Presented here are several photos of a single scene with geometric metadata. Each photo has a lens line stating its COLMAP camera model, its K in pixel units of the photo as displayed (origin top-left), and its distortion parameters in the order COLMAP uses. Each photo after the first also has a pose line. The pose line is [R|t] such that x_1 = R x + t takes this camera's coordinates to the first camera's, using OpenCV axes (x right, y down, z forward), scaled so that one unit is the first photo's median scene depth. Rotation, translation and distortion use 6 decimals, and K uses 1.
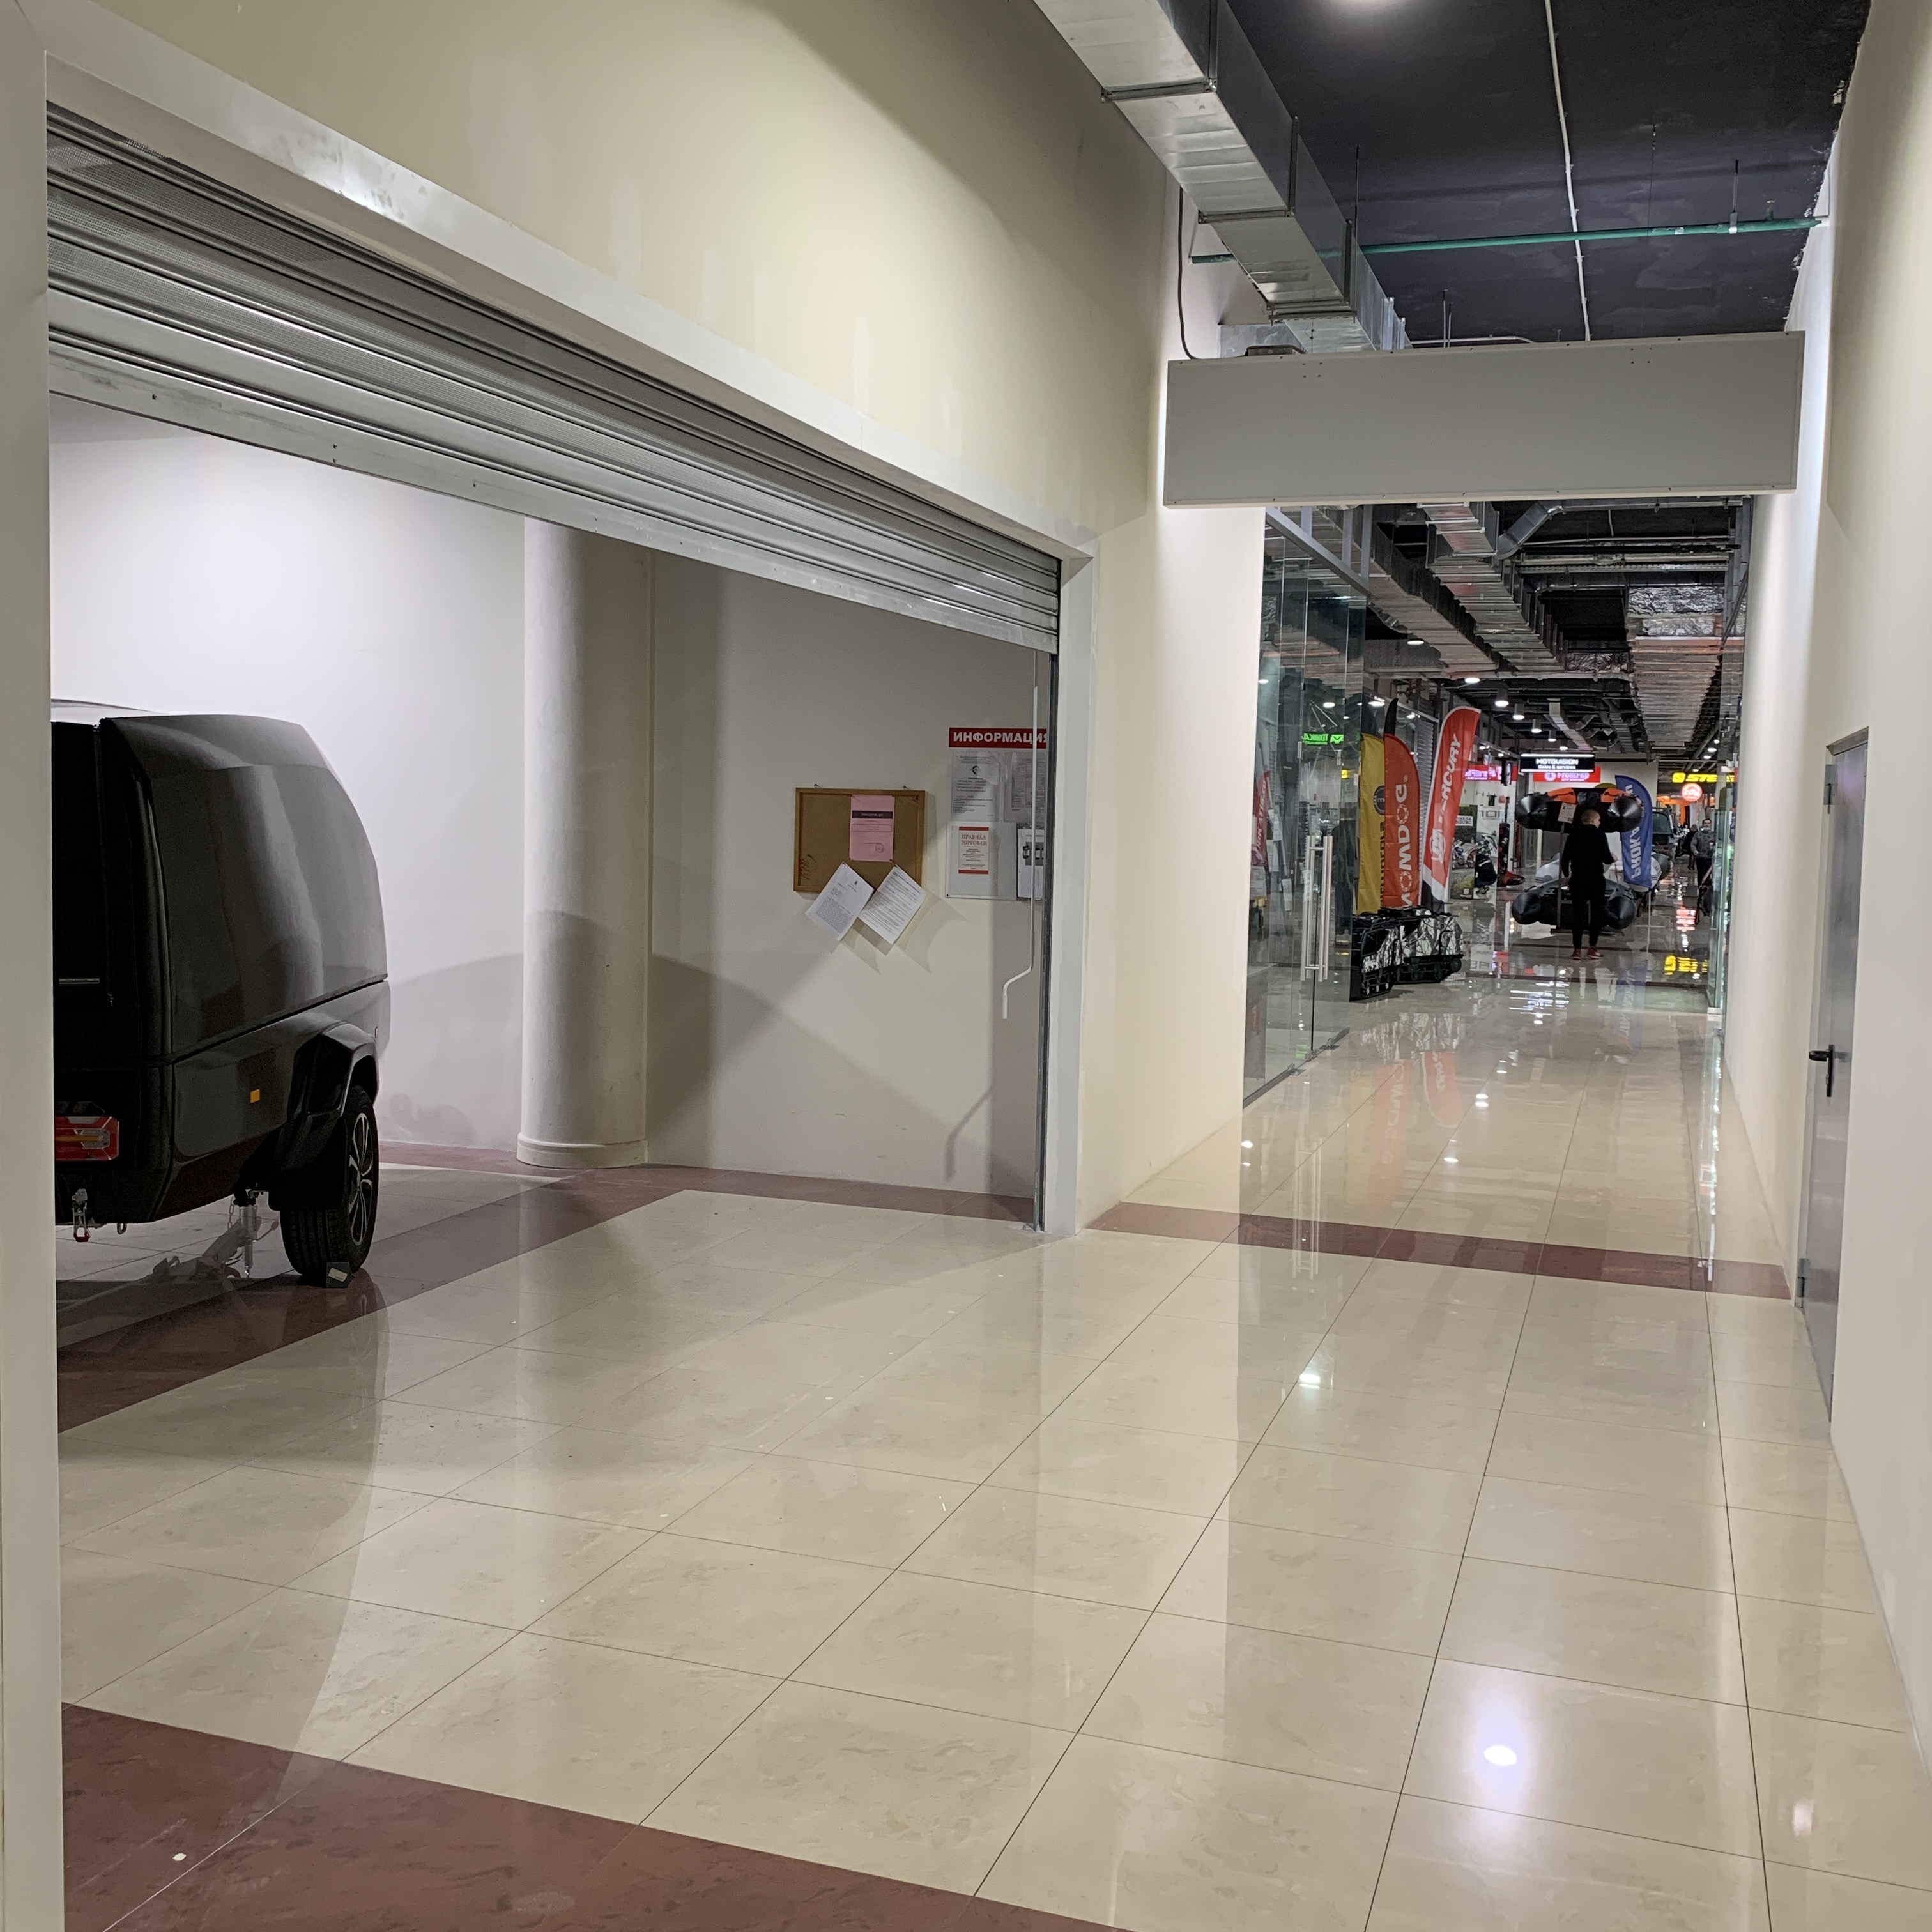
lens RADIAL K [[1970.6, 0, 966.0], [0, 1970.6, 966.0], [0, 0, 1]] dist [0.006312, -0.008622]
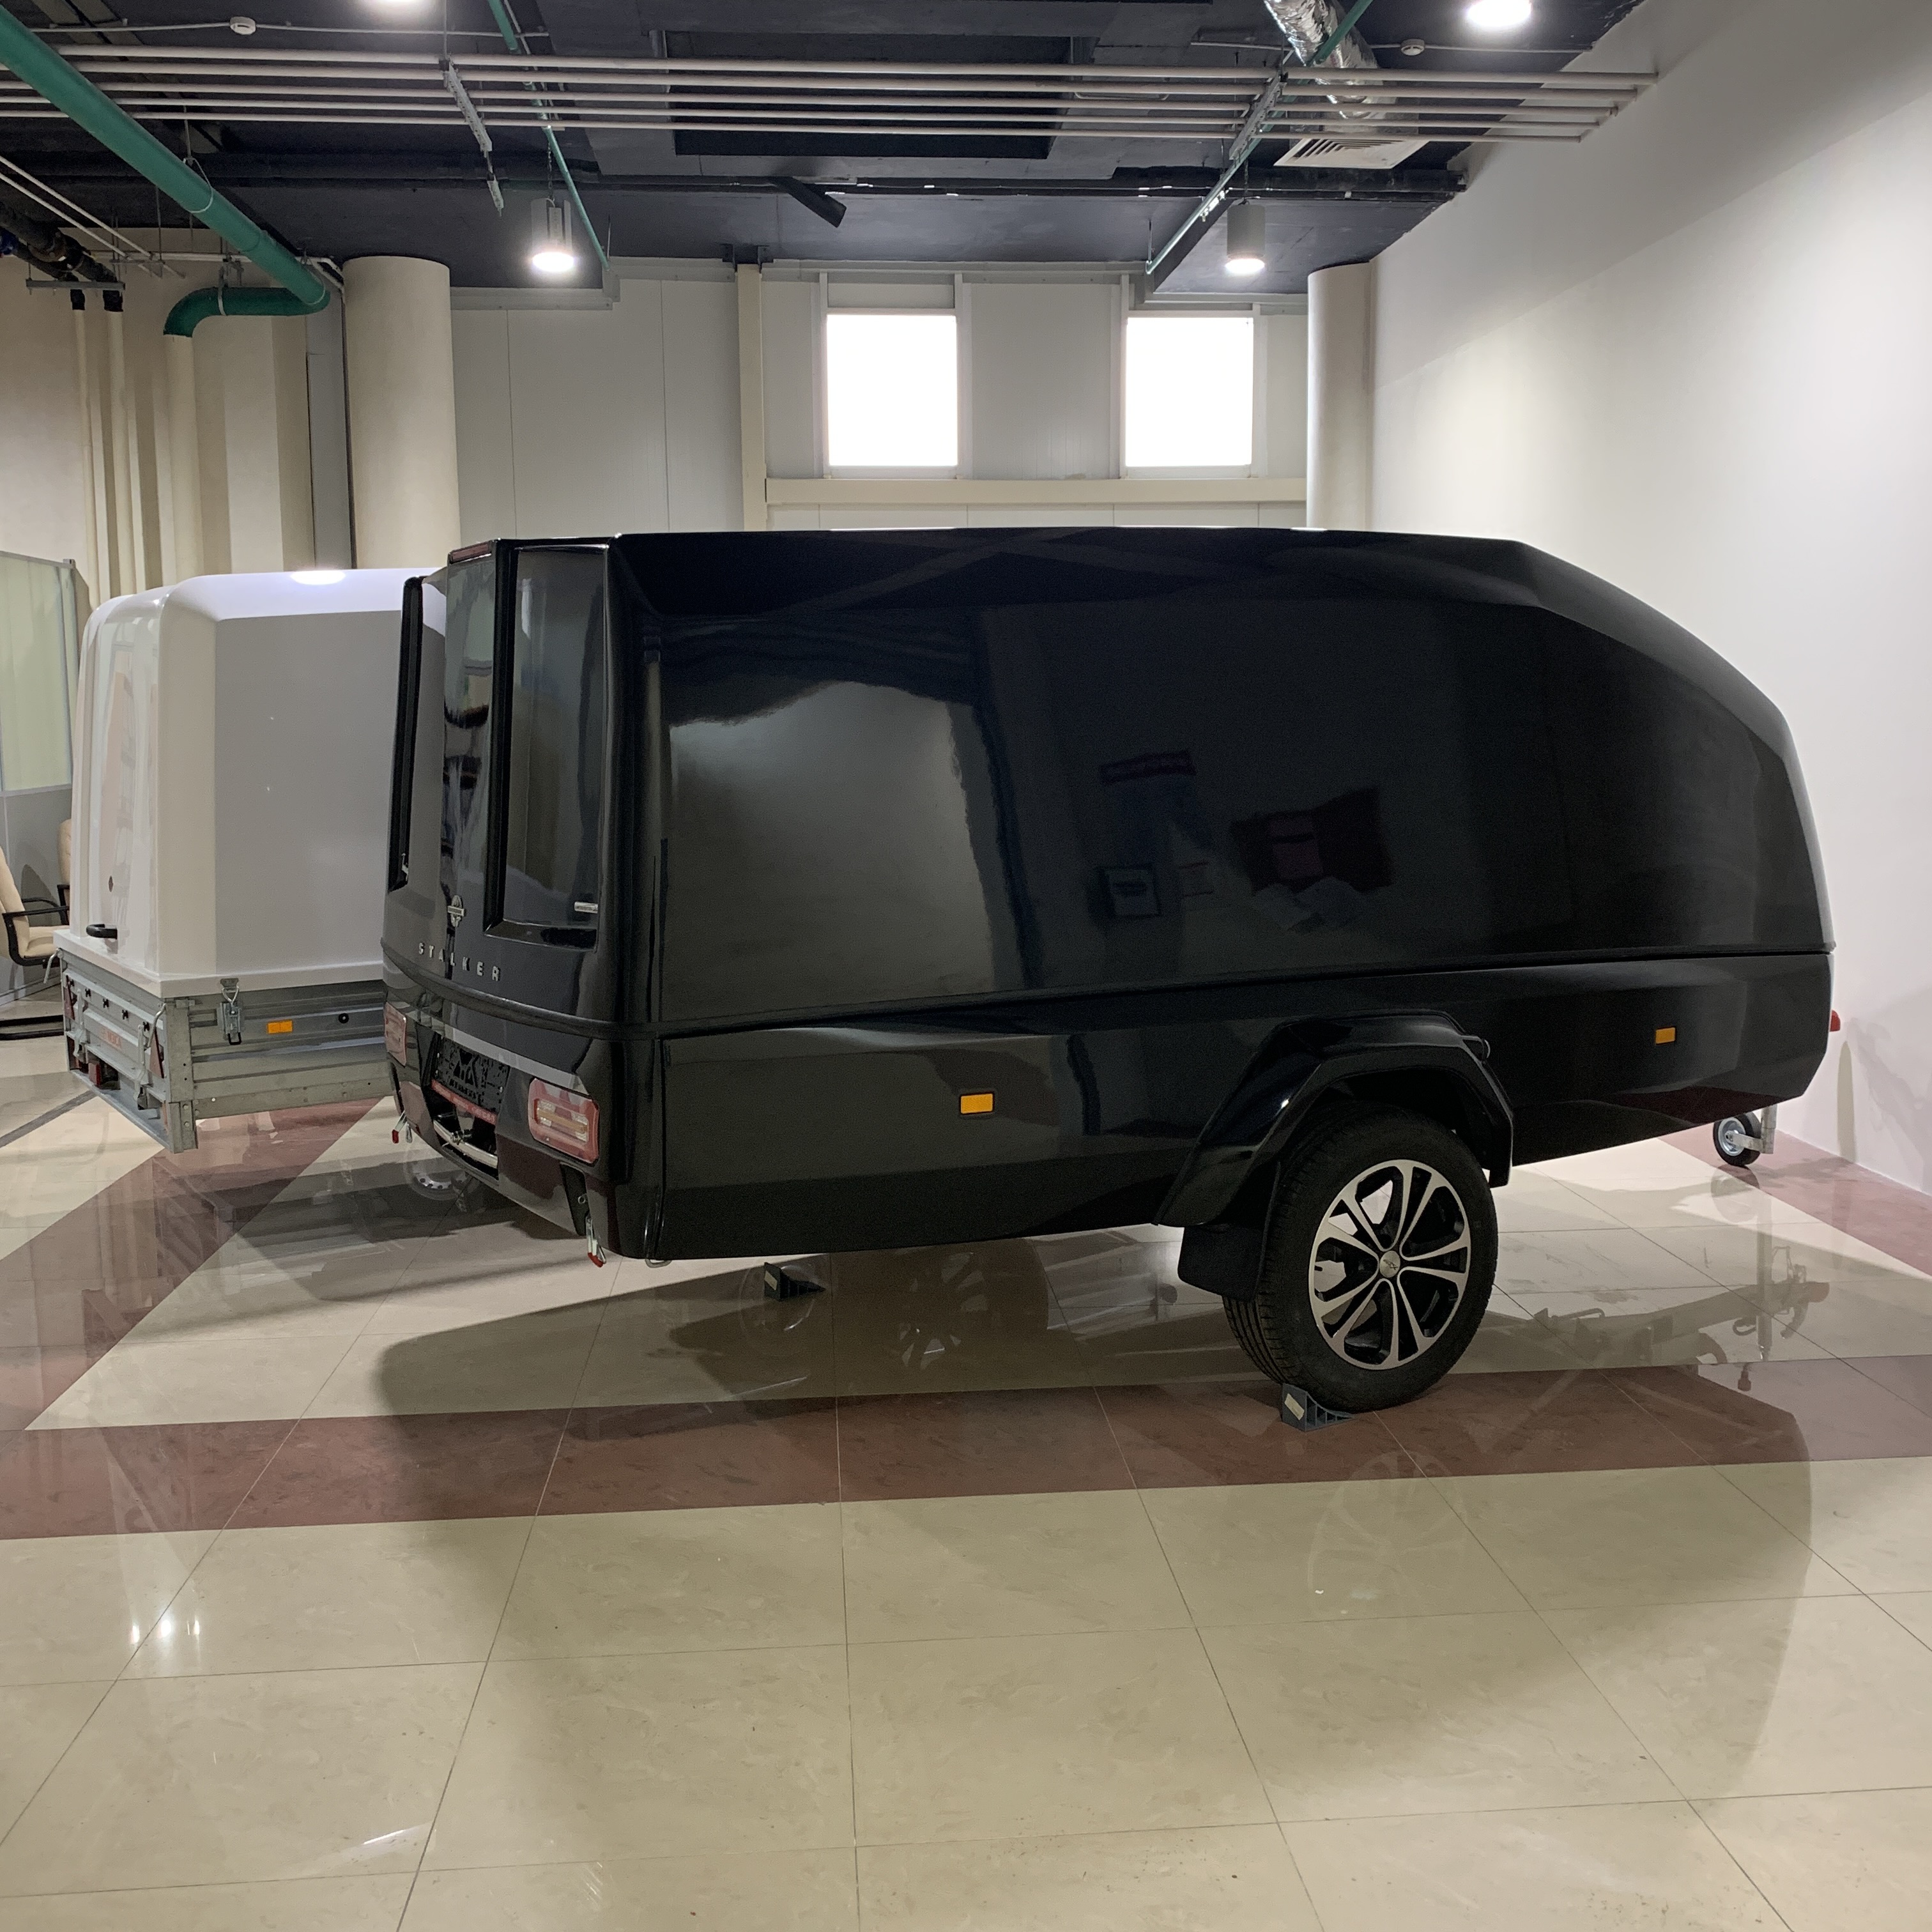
lens RADIAL K [[1970.6, 0, 966.0], [0, 1970.6, 966.0], [0, 0, 1]] dist [0.006312, -0.008622]
pose [[0.406717, 0.094969, -0.908605, 0.225684], [-0.057803, 0.995264, 0.078153, -0.030673], [0.911724, 0.020734, 0.410280, 0.732490]]
